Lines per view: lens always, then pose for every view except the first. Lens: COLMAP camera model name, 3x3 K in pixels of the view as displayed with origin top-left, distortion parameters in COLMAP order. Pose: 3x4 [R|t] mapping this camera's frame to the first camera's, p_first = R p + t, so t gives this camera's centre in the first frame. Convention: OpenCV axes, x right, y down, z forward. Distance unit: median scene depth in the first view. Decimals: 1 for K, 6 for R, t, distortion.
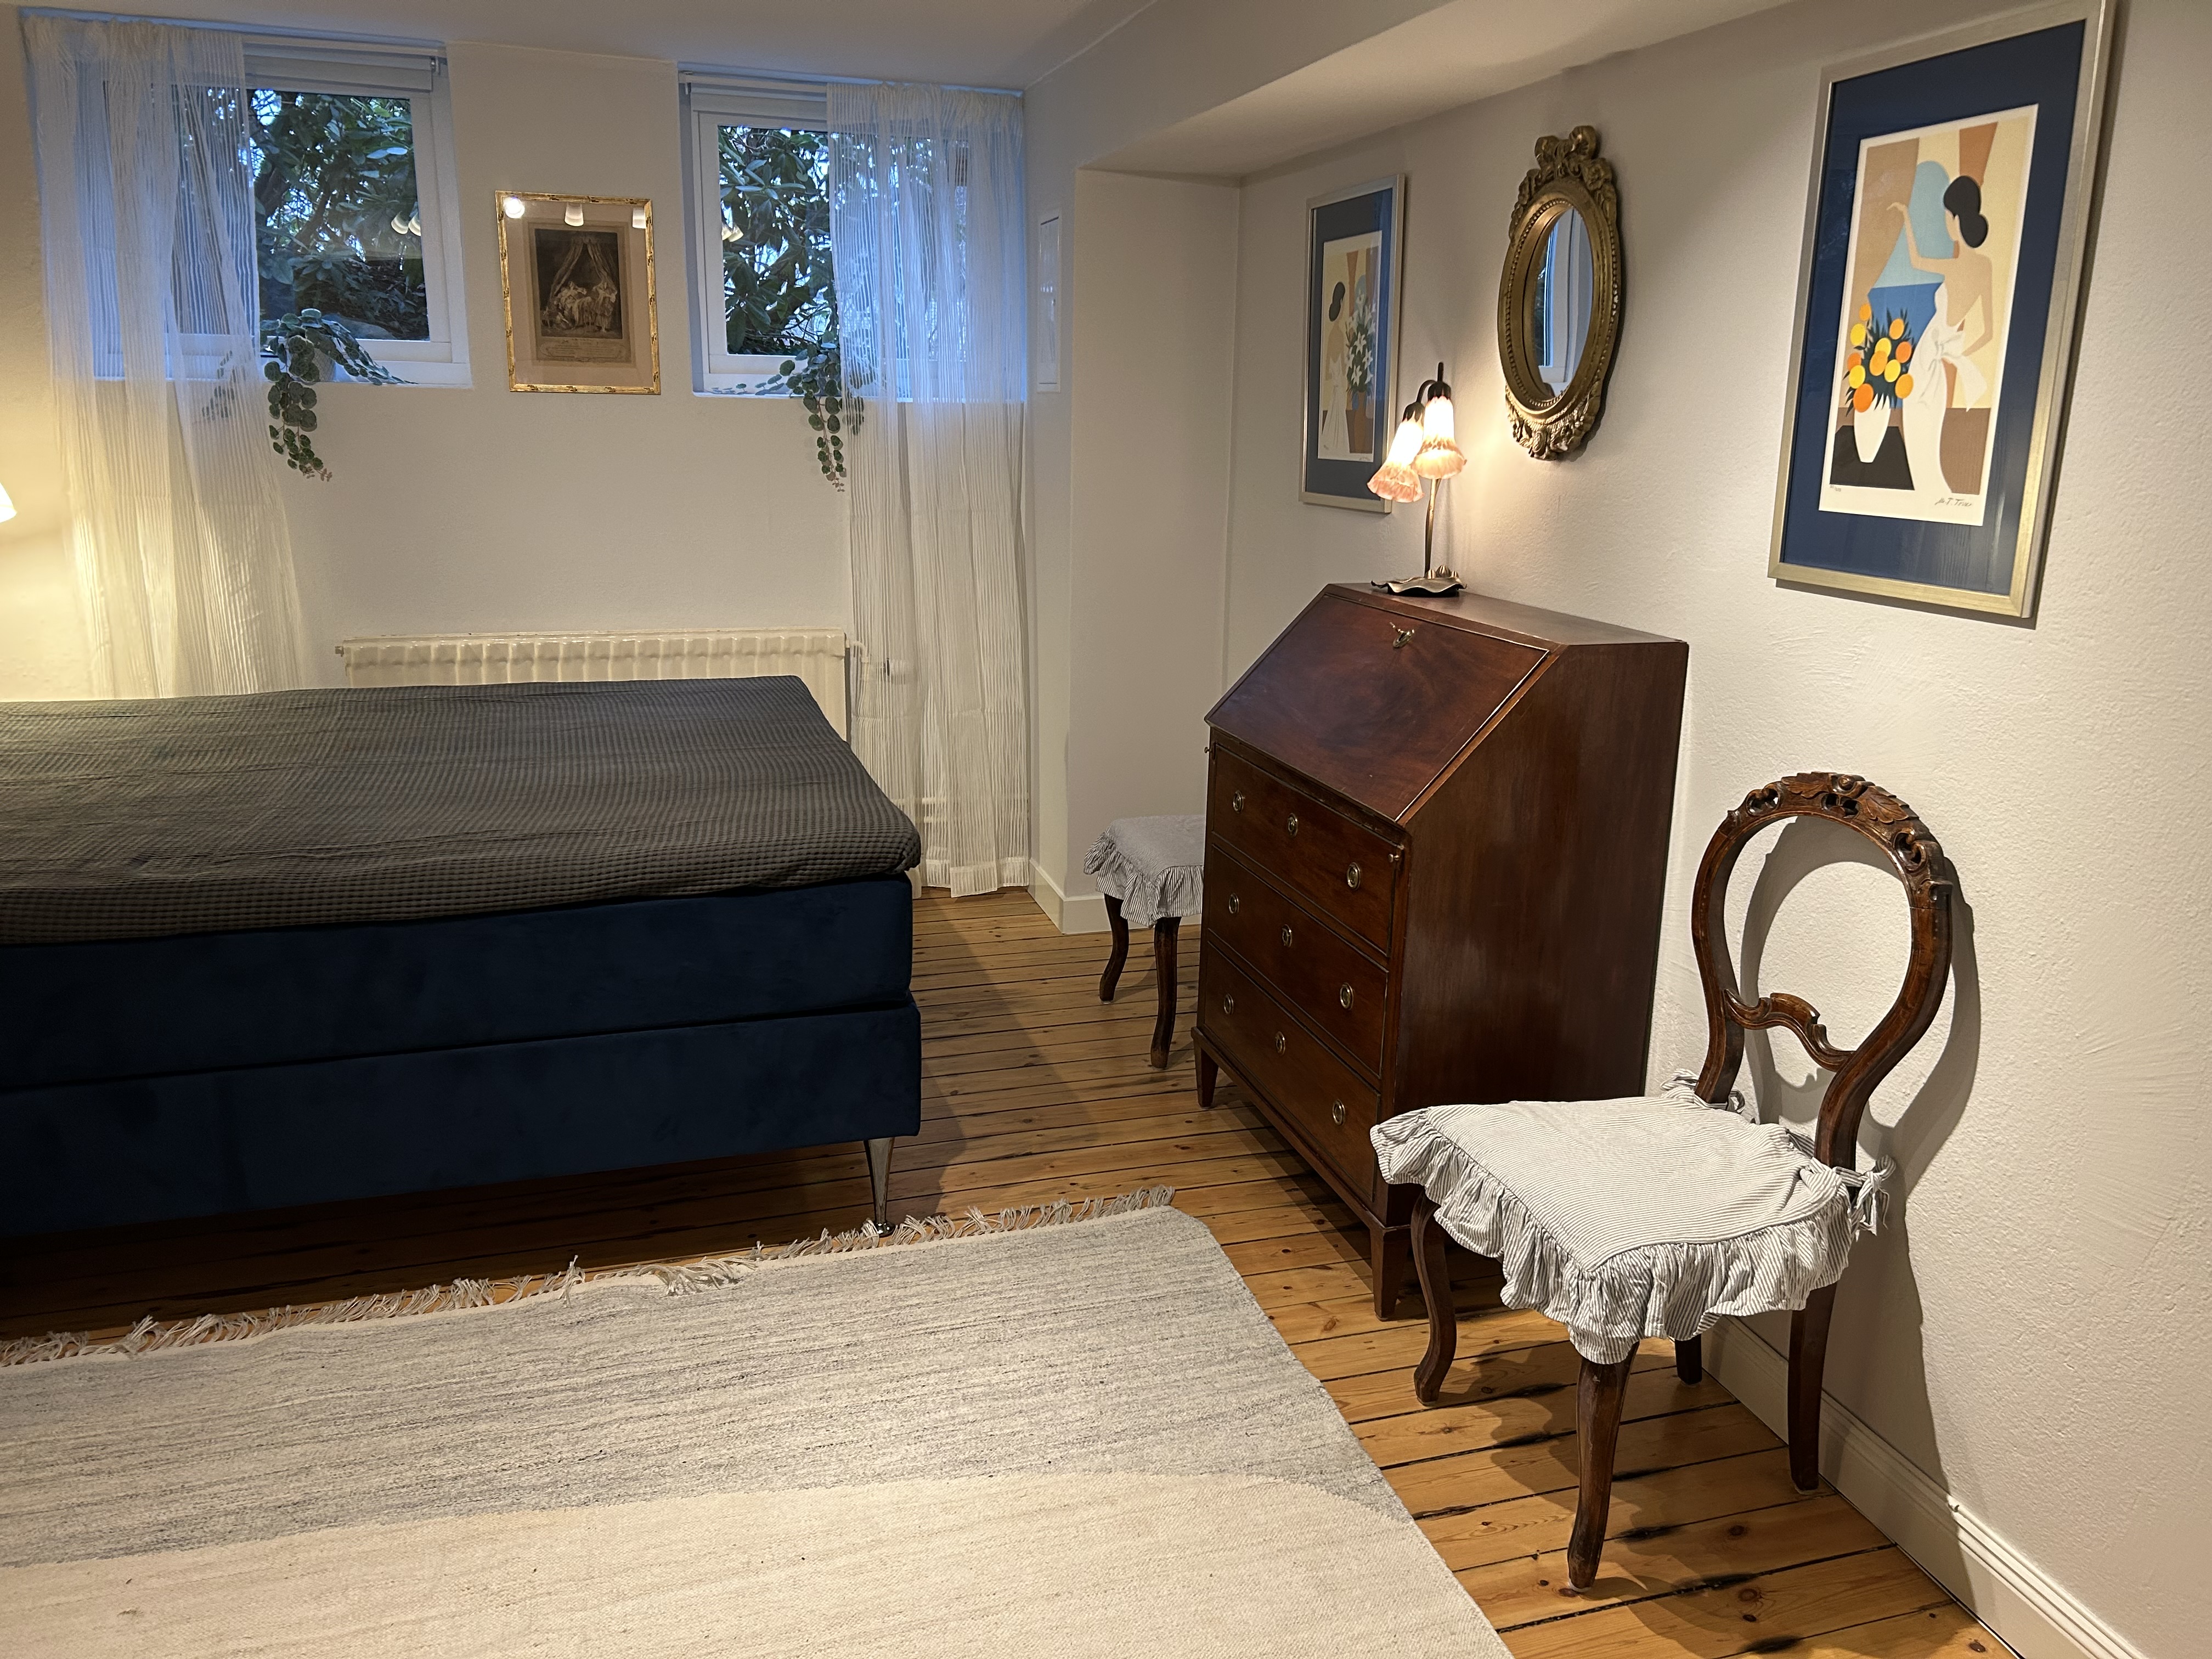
lens RADIAL K [[1674.9, 0, 1111.4], [0, 1674.9, 824.7], [0, 0, 1]] dist [0.054600, -0.054563]
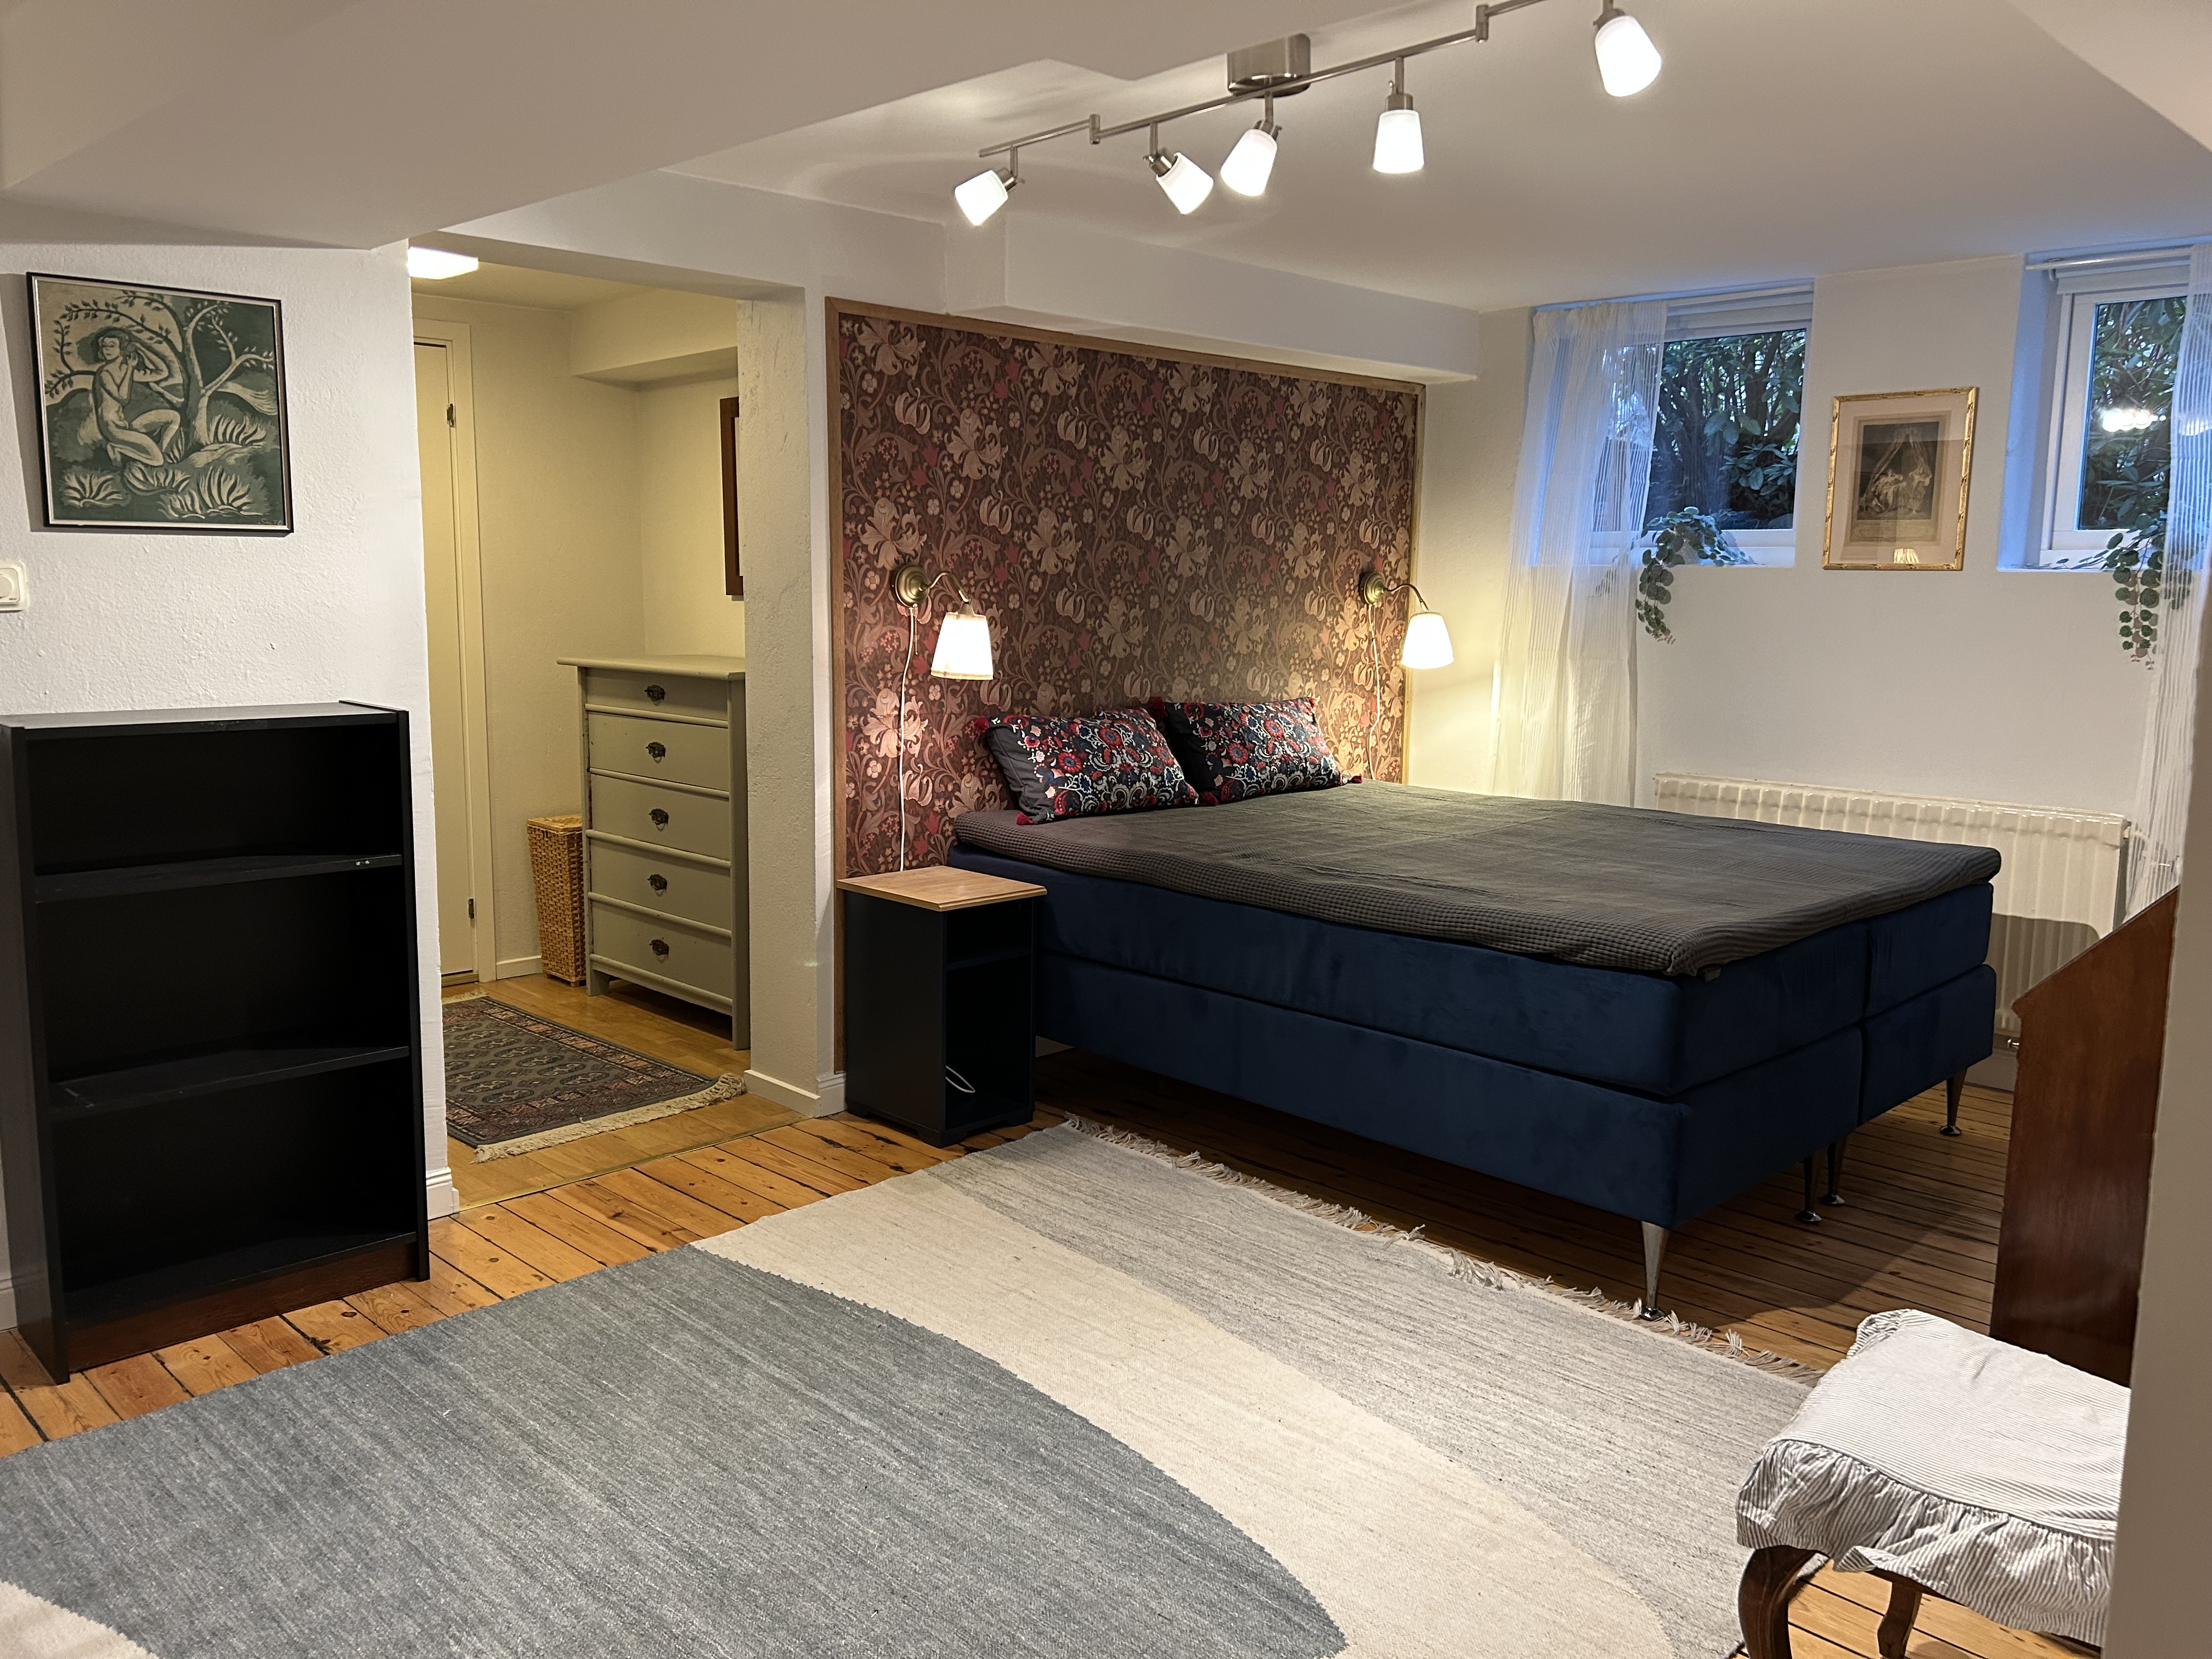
lens RADIAL K [[1674.9, 0, 1111.2], [0, 1674.9, 823.9], [0, 0, 1]] dist [0.054600, -0.054563]
pose [[0.468777, 0.117093, -0.875521, 0.435430], [-0.226938, 0.973870, 0.008738, 0.004517], [0.853667, 0.194593, 0.483101, 0.094129]]
